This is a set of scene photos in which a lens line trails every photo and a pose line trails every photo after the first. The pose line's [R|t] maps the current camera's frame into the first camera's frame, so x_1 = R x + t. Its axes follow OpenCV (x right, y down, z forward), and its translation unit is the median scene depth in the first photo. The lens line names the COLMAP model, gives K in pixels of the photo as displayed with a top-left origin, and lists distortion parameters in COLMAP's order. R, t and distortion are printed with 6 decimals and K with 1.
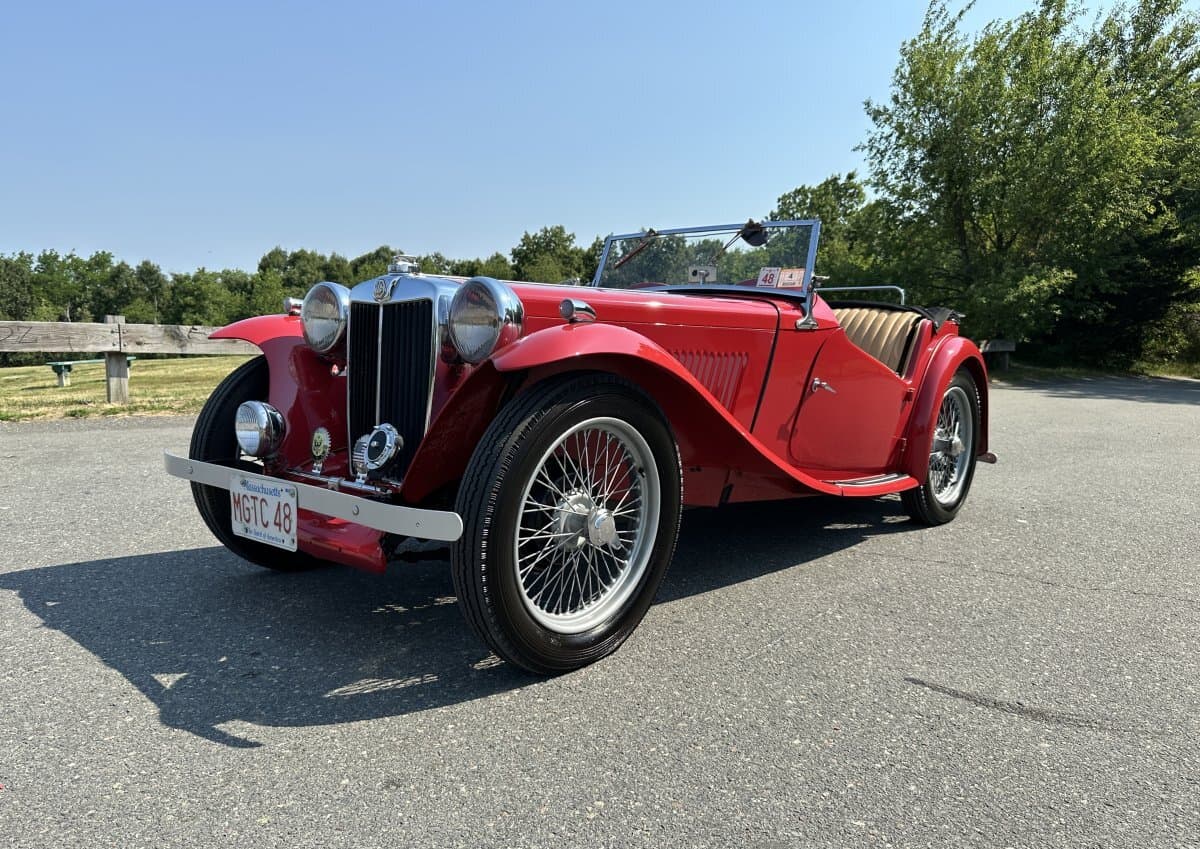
lens RADIAL K [[861.3, 0, 616.1], [0, 861.3, 452.5], [0, 0, 1]] dist [0.086705, -0.163607]
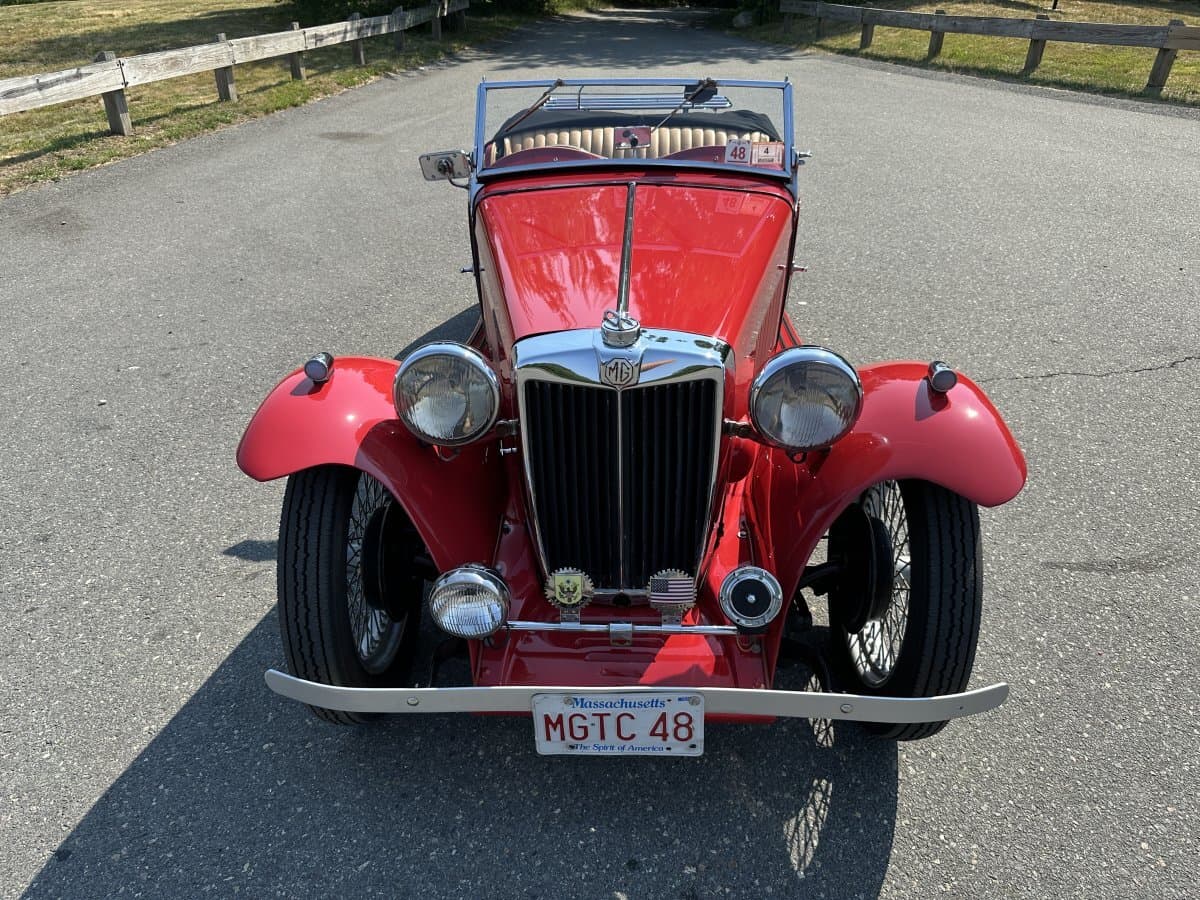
lens RADIAL K [[868.7, 0, 600.0], [0, 868.7, 450.0], [0, 0, 1]] dist [0.001720, -0.008975]
pose [[0.786718, -0.335418, 0.518236, -0.582995], [0.112195, 0.903214, 0.414267, -0.367323], [-0.607031, -0.267768, 0.748207, 0.408660]]
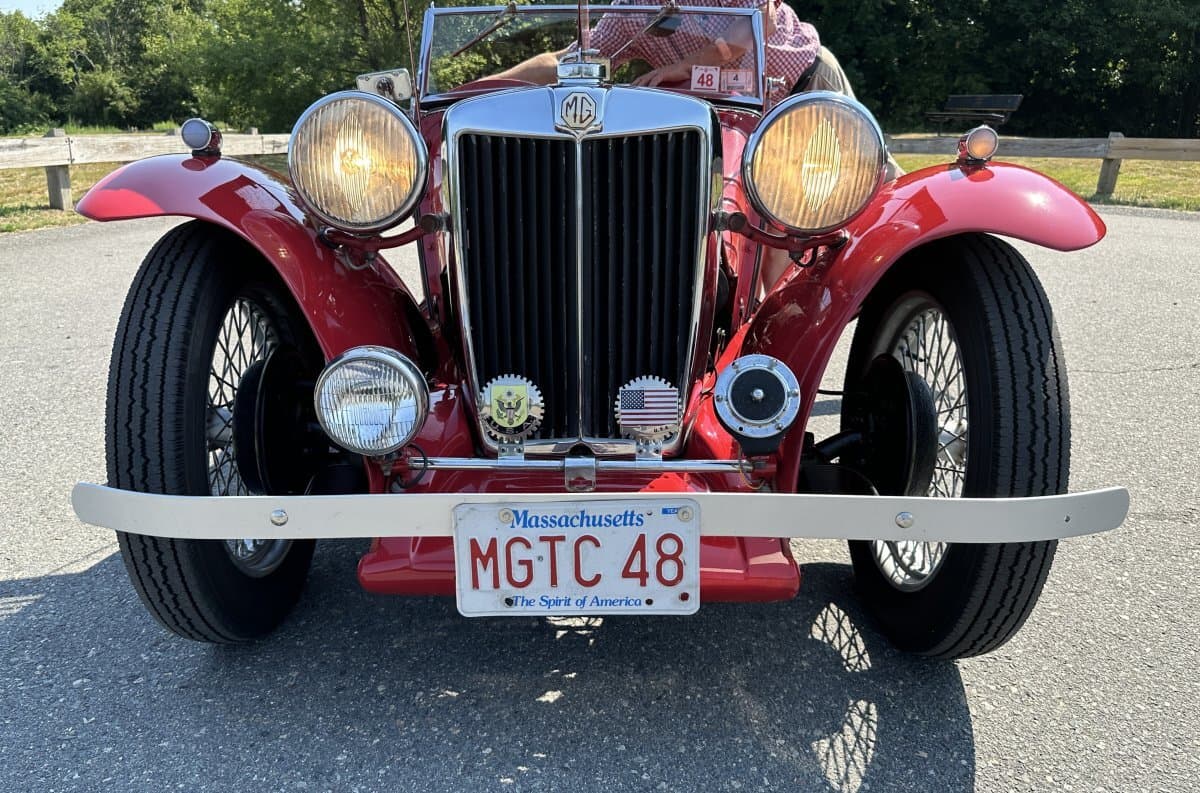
lens RADIAL K [[912.9, 0, 575.0], [0, 912.9, 369.3], [0, 0, 1]] dist [-0.000370, -0.006740]
pose [[0.774735, -0.183946, 0.604938, -0.573200], [0.101033, 0.980468, 0.168743, -0.108702], [-0.624162, -0.069612, 0.778188, 0.466916]]
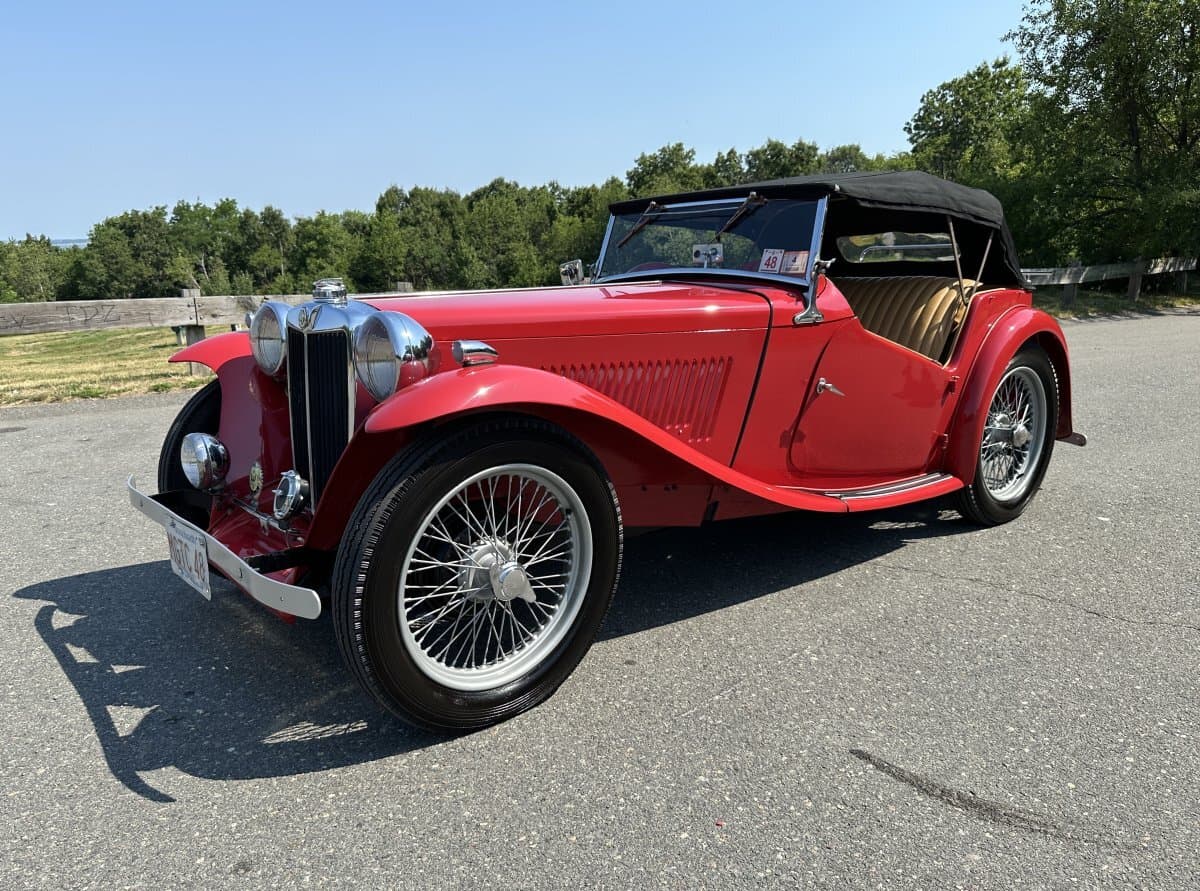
lens RADIAL K [[887.6, 0, 583.4], [0, 887.6, 485.2], [0, 0, 1]] dist [0.074482, -0.119083]
pose [[0.983559, 0.001884, -0.180578, 0.183065], [0.018357, 0.993723, 0.110352, -0.094571], [0.179652, -0.111852, 0.977351, 0.065638]]
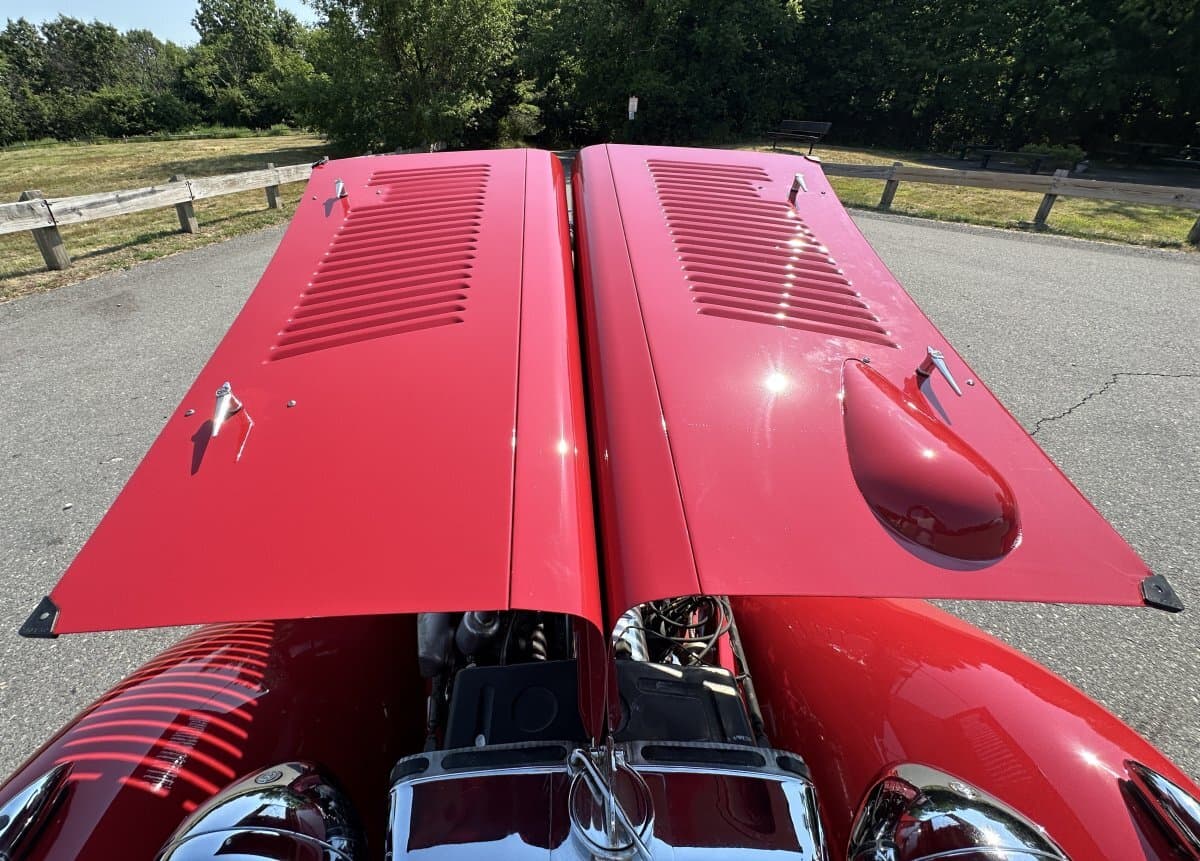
lens RADIAL K [[521.4, 0, 558.2], [0, 521.4, 376.8], [0, 0, 1]] dist [-0.000743, -0.000919]
pose [[0.754091, -0.310004, 0.579004, -0.292236], [0.100625, 0.925718, 0.364584, -0.389174], [-0.649016, -0.216667, 0.729269, 0.802284]]
